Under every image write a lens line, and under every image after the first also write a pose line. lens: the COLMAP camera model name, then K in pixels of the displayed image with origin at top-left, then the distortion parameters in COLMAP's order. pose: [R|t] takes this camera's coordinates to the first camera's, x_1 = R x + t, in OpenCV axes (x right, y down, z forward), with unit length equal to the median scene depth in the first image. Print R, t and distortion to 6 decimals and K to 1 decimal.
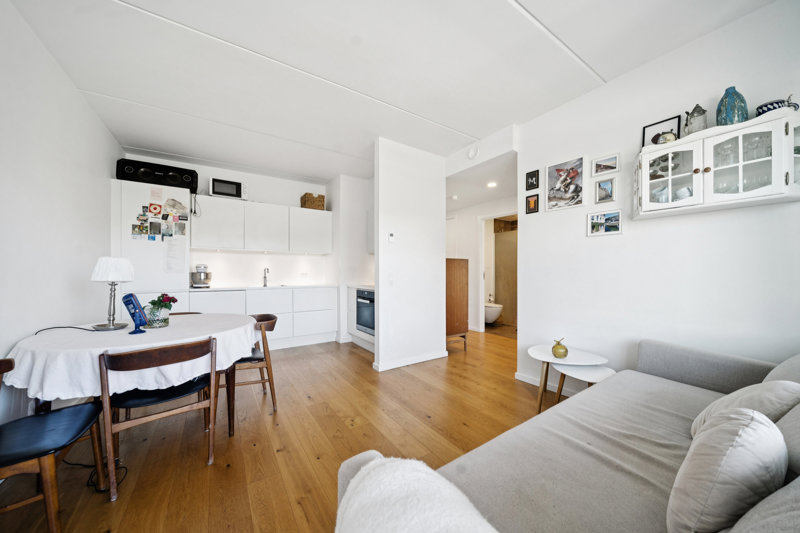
lens RADIAL K [[276.7, 0, 399.1], [0, 276.7, 273.1], [0, 0, 1]] dist [-0.007154, -0.000056]
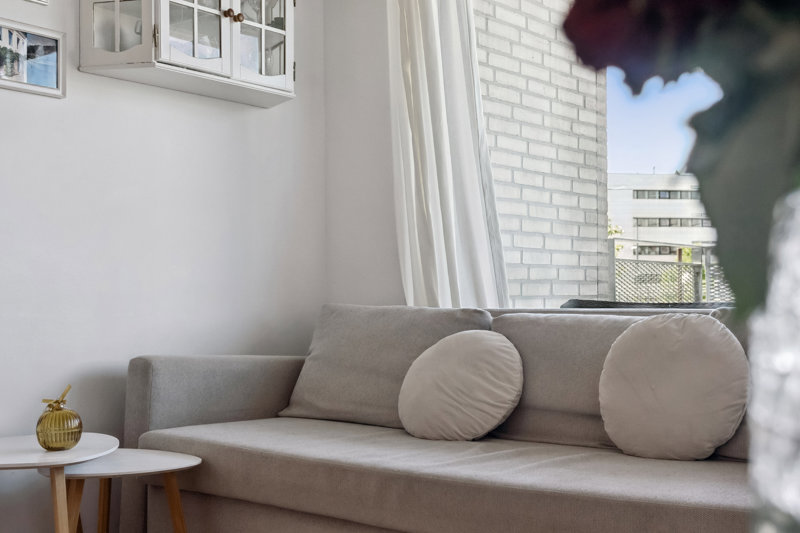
lens RADIAL K [[1035.8, 0, 400.0], [0, 1035.8, 266.5], [0, 0, 1]] dist [0.000904, -0.013836]
pose [[-0.305785, 0.022981, 0.951823, -0.459023], [0.007546, 0.999736, -0.021713, 0.082092], [-0.952071, 0.000543, -0.305877, 0.659099]]
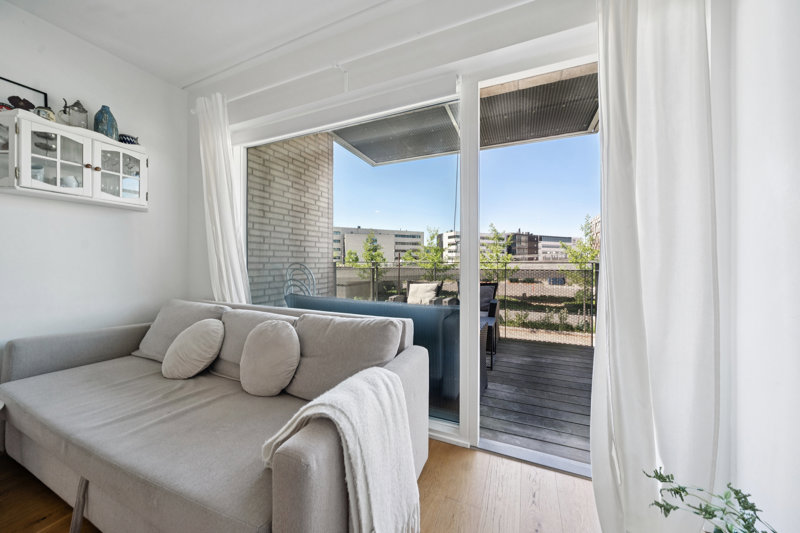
lens RADIAL K [[281.1, 0, 403.1], [0, 281.1, 260.5], [0, 0, 1]] dist [0.001226, 0.000175]
pose [[-0.535422, 0.000933, 0.844584, -0.266422], [0.000907, 0.999999, -0.000529, 0.002034], [-0.844584, 0.000483, -0.535423, 0.276710]]
